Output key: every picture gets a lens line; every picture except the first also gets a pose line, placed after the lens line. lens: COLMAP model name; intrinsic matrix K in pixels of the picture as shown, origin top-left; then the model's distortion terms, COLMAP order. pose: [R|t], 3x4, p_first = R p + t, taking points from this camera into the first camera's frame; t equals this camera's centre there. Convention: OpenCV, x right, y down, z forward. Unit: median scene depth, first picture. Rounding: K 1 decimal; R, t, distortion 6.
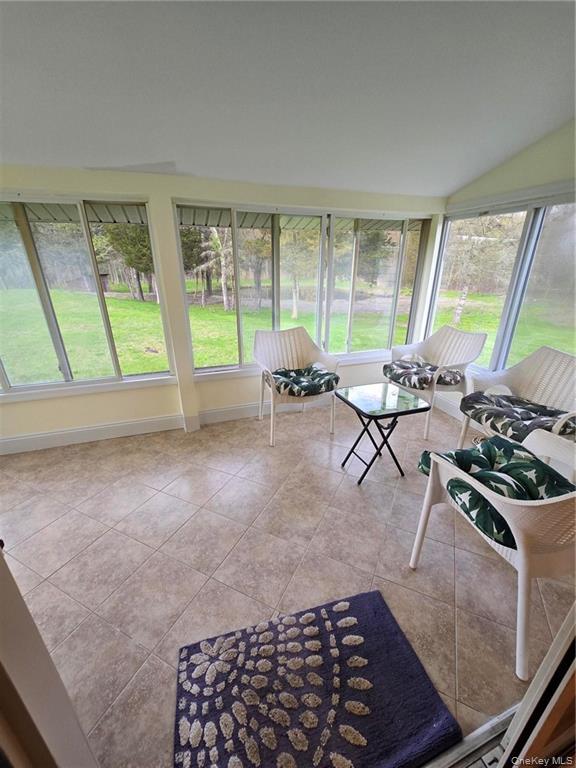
lens RADIAL K [[314.0, 0, 287.7], [0, 314.0, 385.2], [0, 0, 1]] dist [-0.006392, 0.000767]
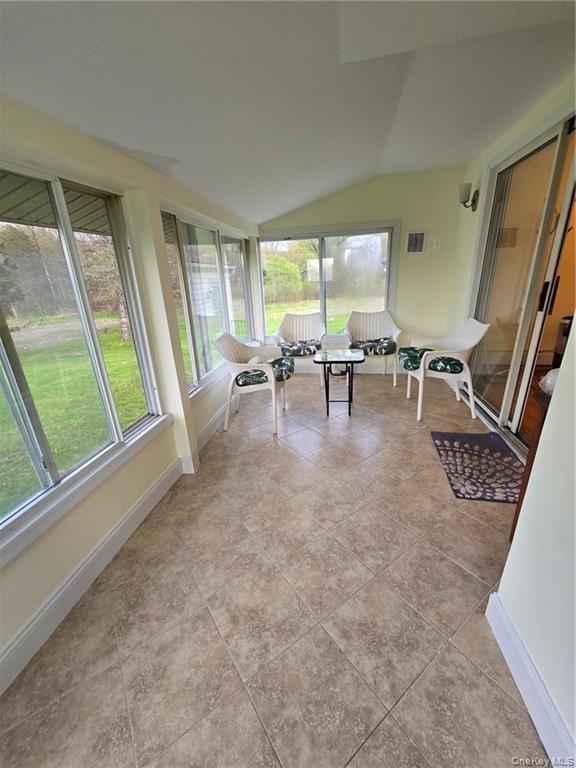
lens RADIAL K [[314.0, 0, 287.6], [0, 314.0, 385.1], [0, 0, 1]] dist [-0.006392, 0.000767]
pose [[0.490701, -0.313357, 0.813031, -1.723072], [0.362862, 0.921823, 0.136284, -0.193661], [-0.792176, 0.228144, 0.566045, 0.589631]]
